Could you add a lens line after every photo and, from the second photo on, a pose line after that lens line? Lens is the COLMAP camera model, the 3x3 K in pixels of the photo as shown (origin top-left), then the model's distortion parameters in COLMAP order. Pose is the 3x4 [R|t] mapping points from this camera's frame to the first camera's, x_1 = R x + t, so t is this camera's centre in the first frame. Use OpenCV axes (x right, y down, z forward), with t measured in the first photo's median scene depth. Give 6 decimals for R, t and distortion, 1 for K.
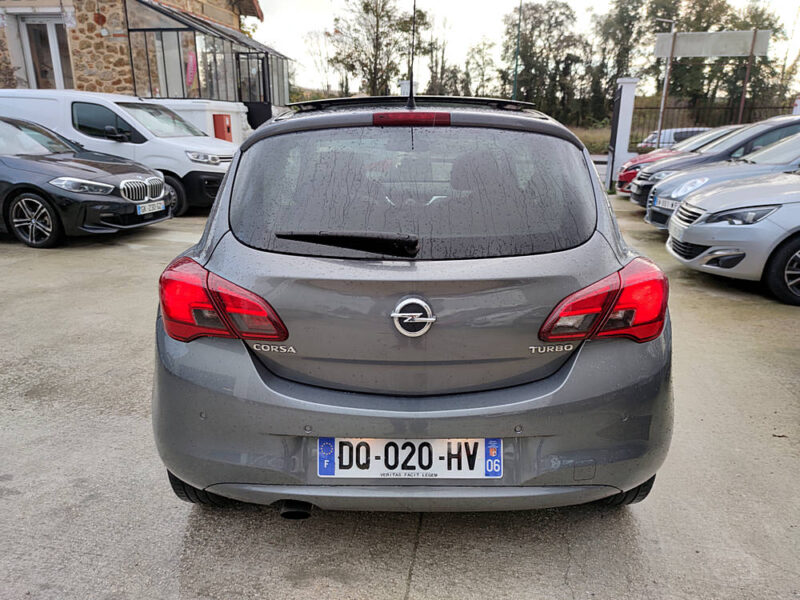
lens RADIAL K [[599.4, 0, 392.1], [0, 599.4, 300.5], [0, 0, 1]] dist [0.054374, -0.049591]
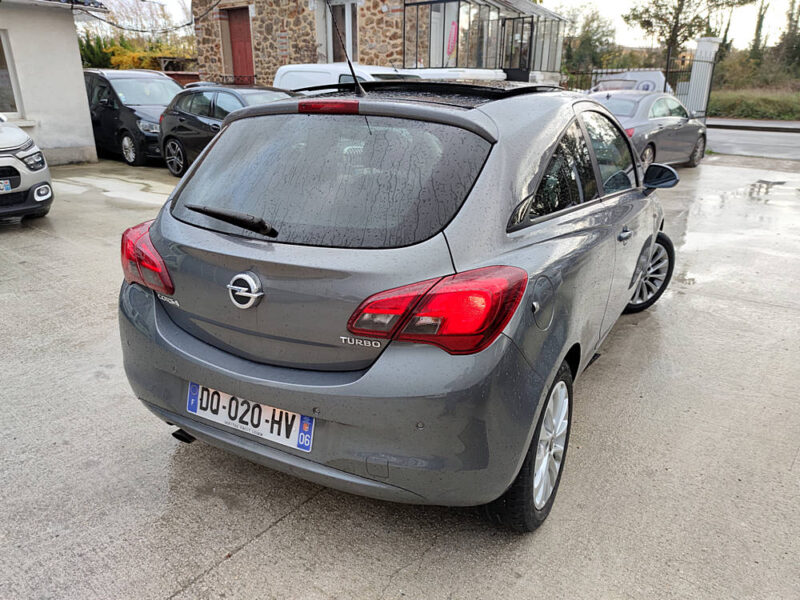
lens RADIAL K [[599.4, 0, 392.7], [0, 599.4, 299.3], [0, 0, 1]] dist [0.054374, -0.049591]
pose [[0.876033, 0.153441, -0.457189, 0.123264], [-0.128353, 0.988022, 0.085658, -0.013769], [0.464857, -0.016358, 0.885235, 0.020931]]
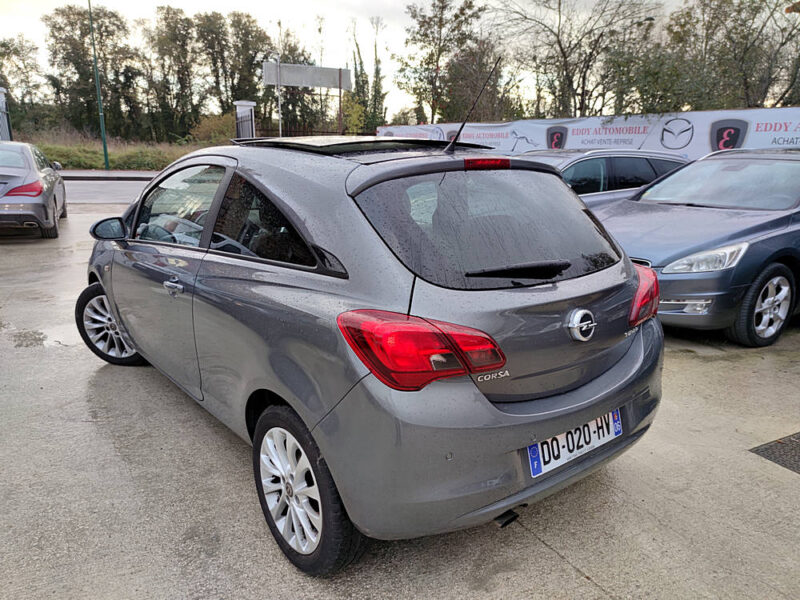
lens RADIAL K [[599.4, 0, 383.5], [0, 599.4, 311.2], [0, 0, 1]] dist [0.054374, -0.049591]
pose [[0.780406, -0.157118, 0.605211, -0.161973], [0.160535, 0.985817, 0.048922, -0.020053], [-0.604314, 0.058978, 0.794561, 0.039316]]
